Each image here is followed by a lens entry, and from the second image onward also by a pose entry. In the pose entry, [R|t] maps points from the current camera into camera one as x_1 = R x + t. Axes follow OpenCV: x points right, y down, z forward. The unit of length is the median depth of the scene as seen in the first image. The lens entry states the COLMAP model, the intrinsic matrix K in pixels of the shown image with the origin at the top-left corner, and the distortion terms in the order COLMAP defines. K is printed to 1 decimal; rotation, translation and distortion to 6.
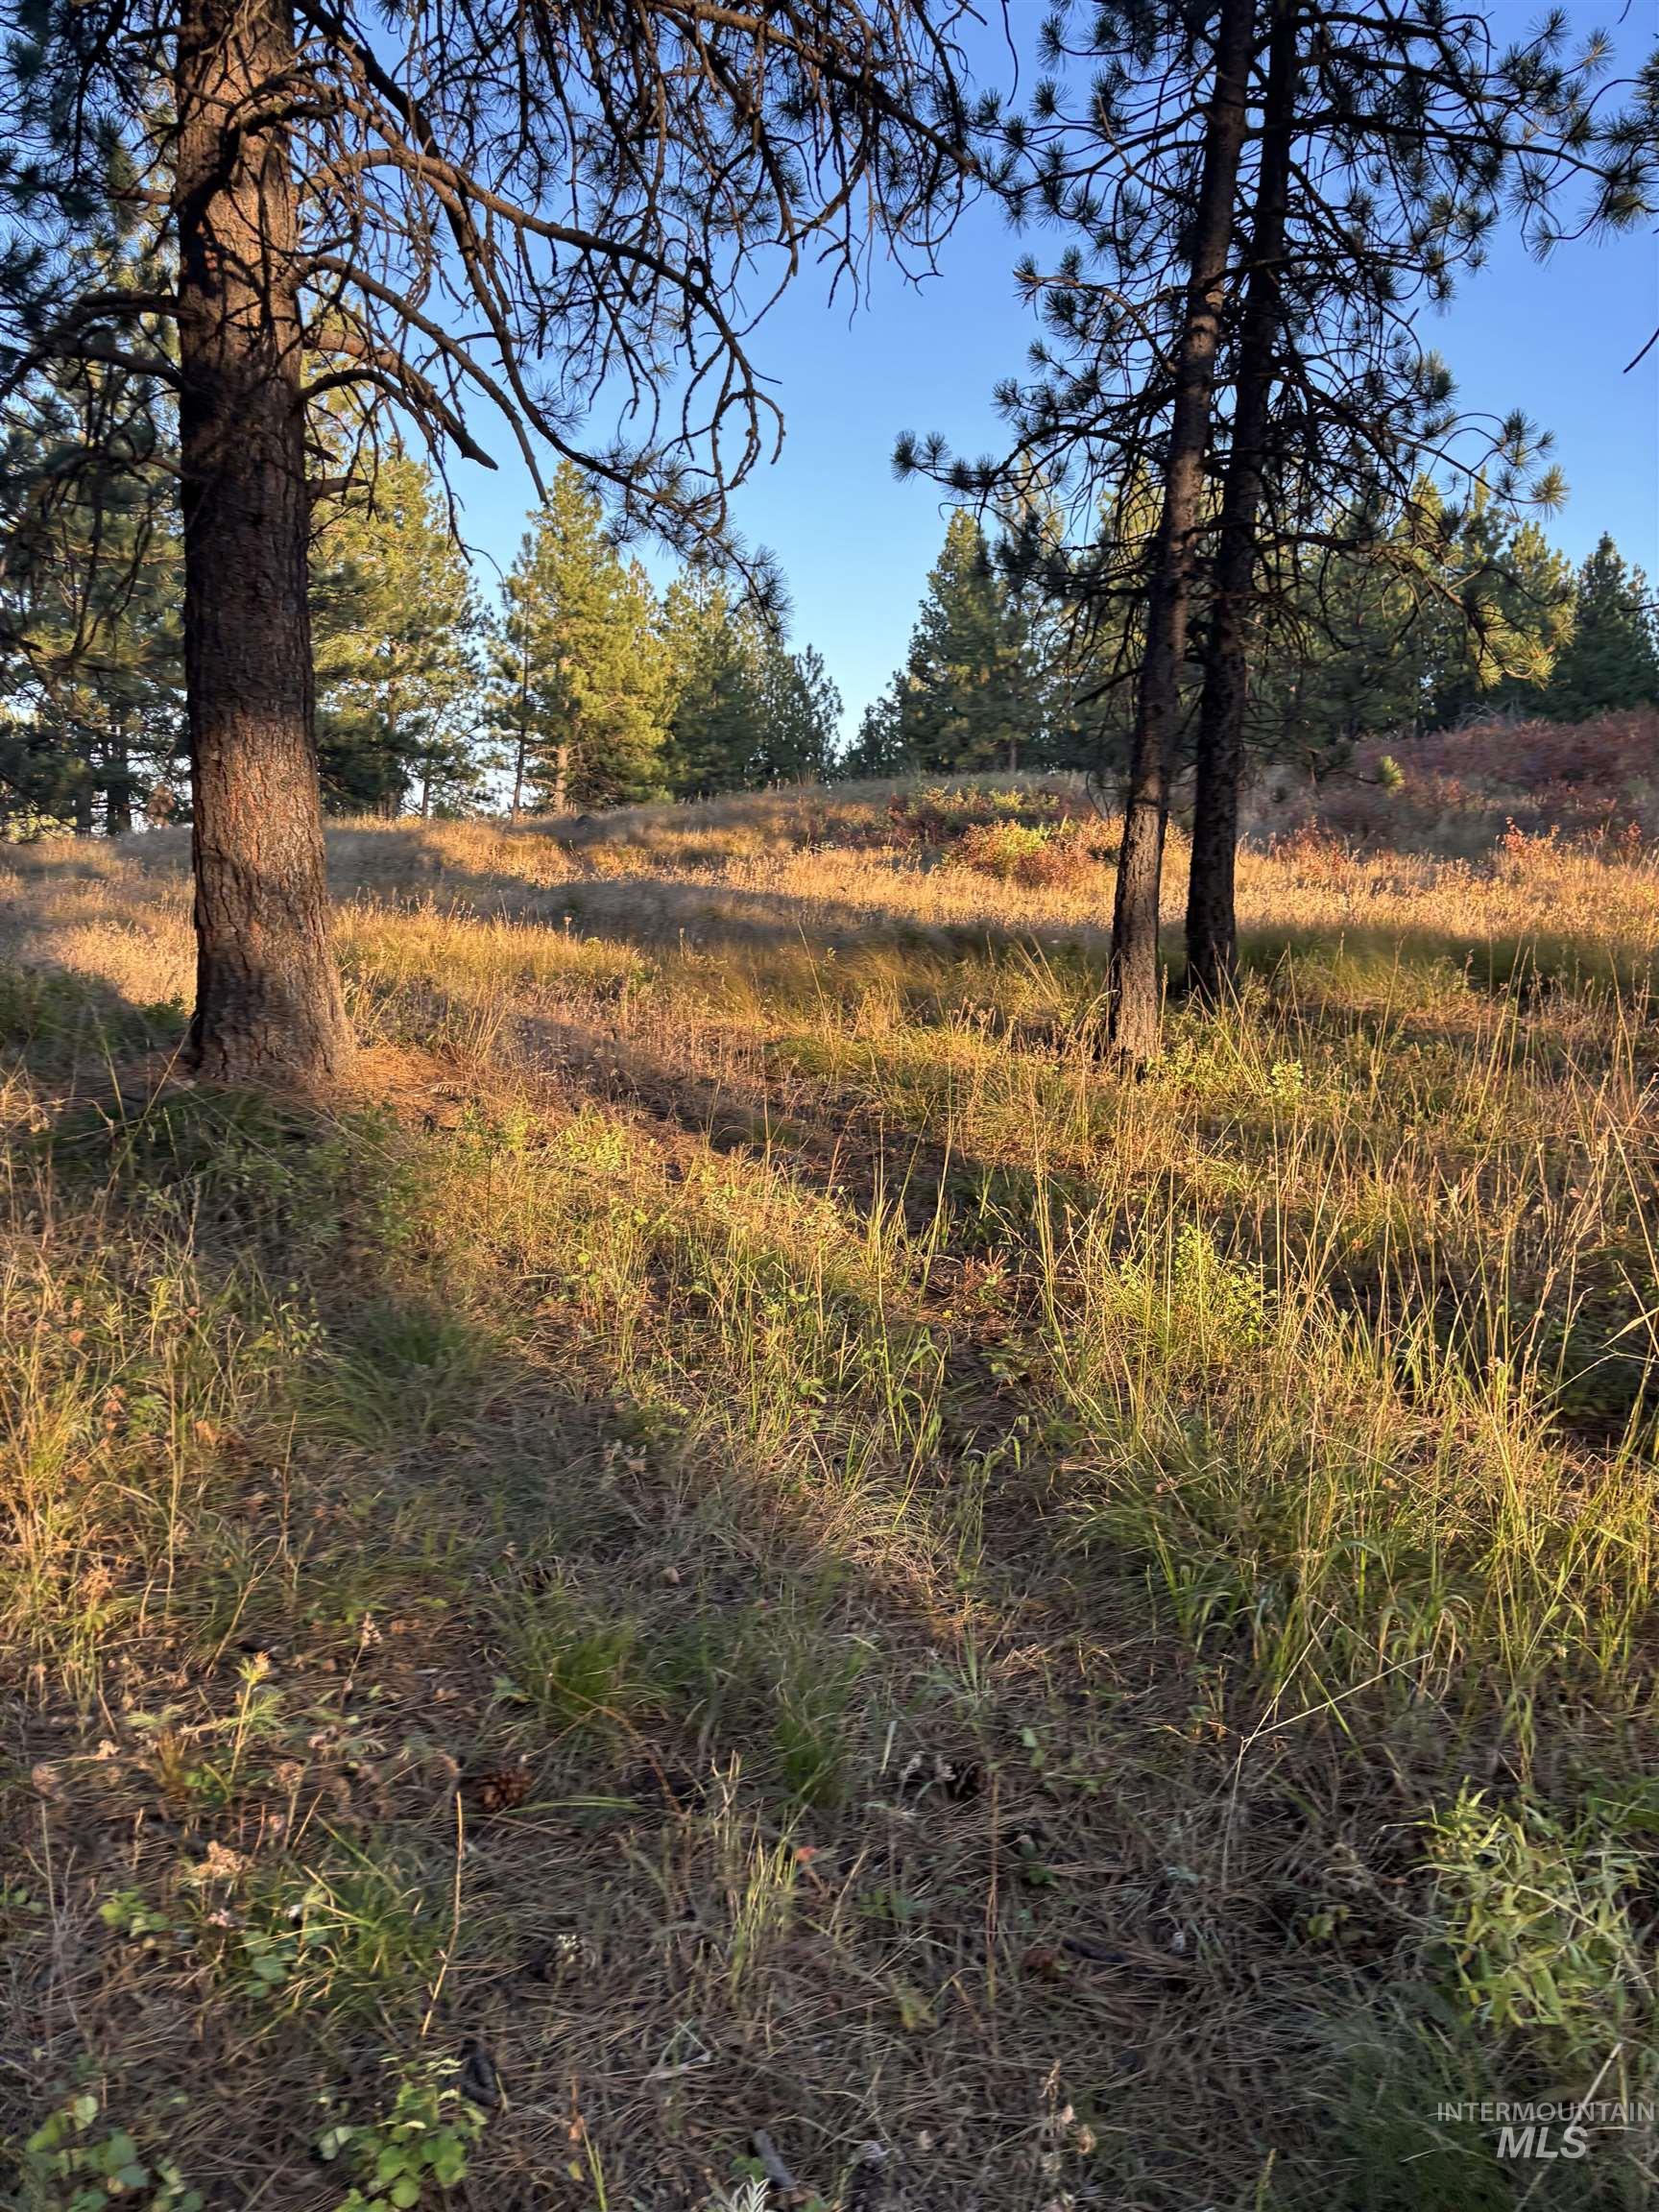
lens RADIAL K [[1688.5, 0, 829.2], [0, 1688.5, 1105.8], [0, 0, 1]] dist [0.014234, 0.019885]
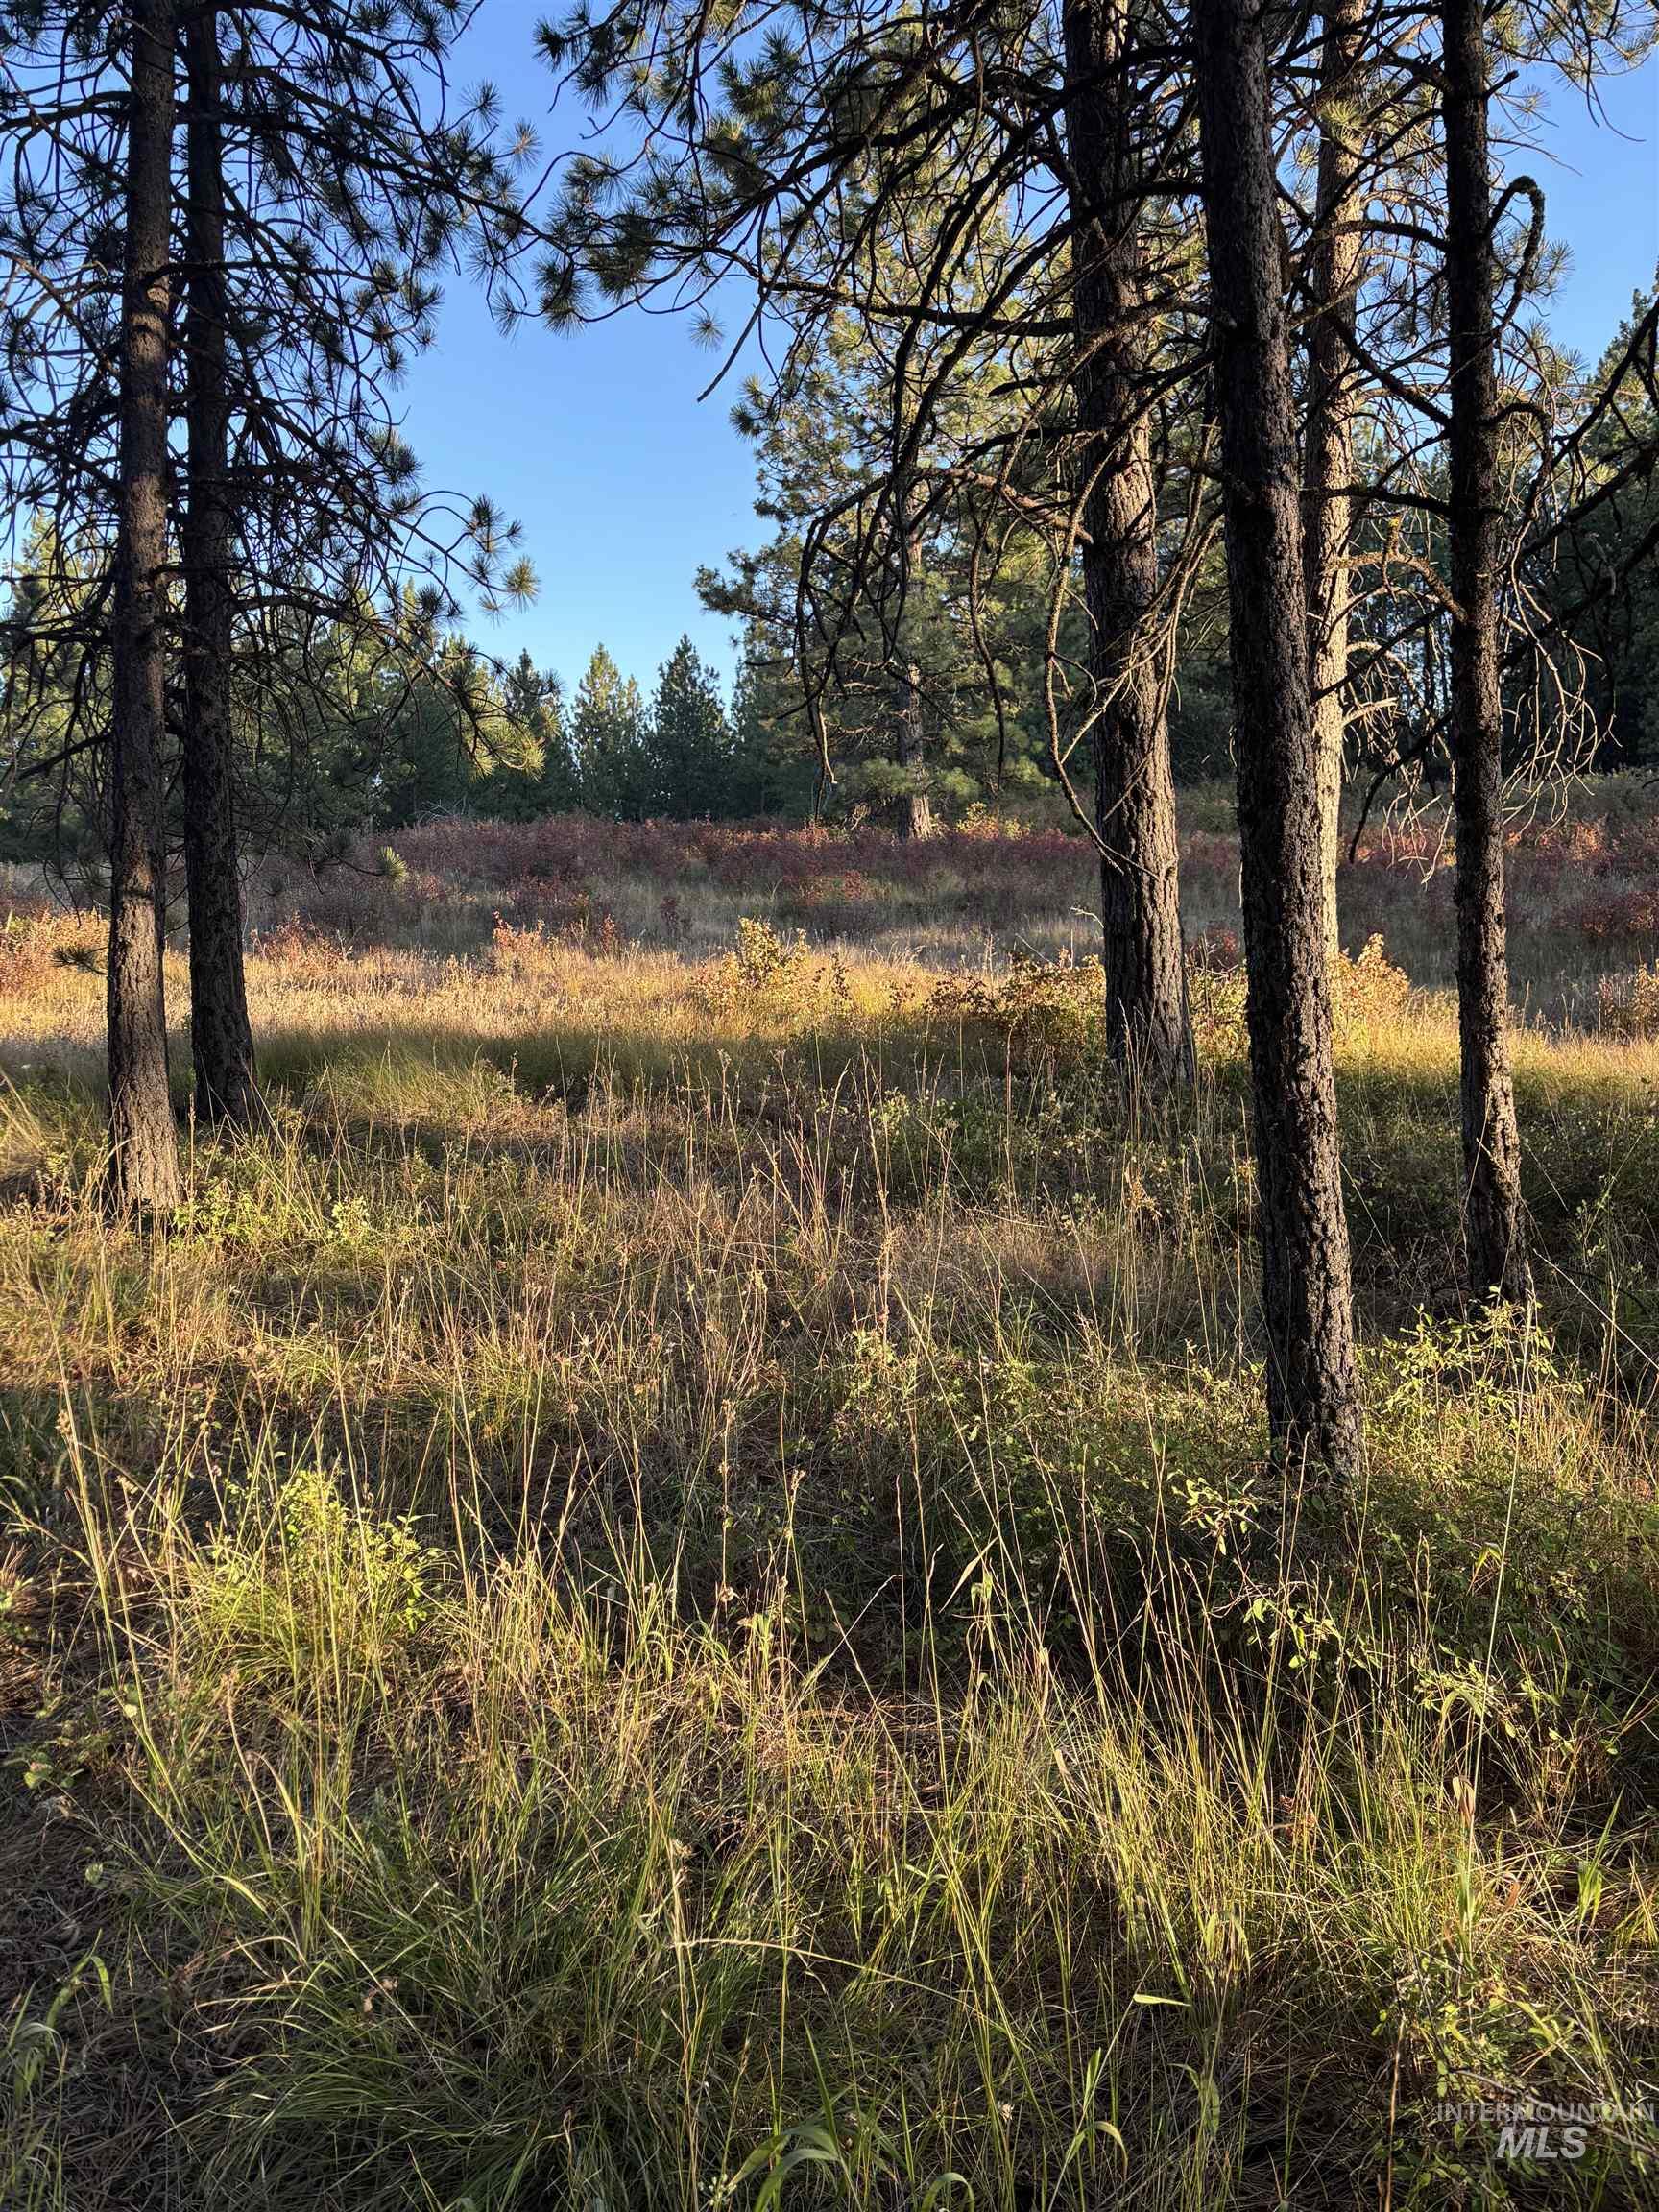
lens RADIAL K [[1688.5, 0, 793.5], [0, 1688.5, 1141.6], [0, 0, 1]] dist [0.014234, 0.019885]
pose [[0.841819, -0.081779, 0.533529, 0.006572], [0.100517, 0.994917, -0.006099, -0.018247], [-0.530318, 0.058763, 0.845760, 0.112304]]
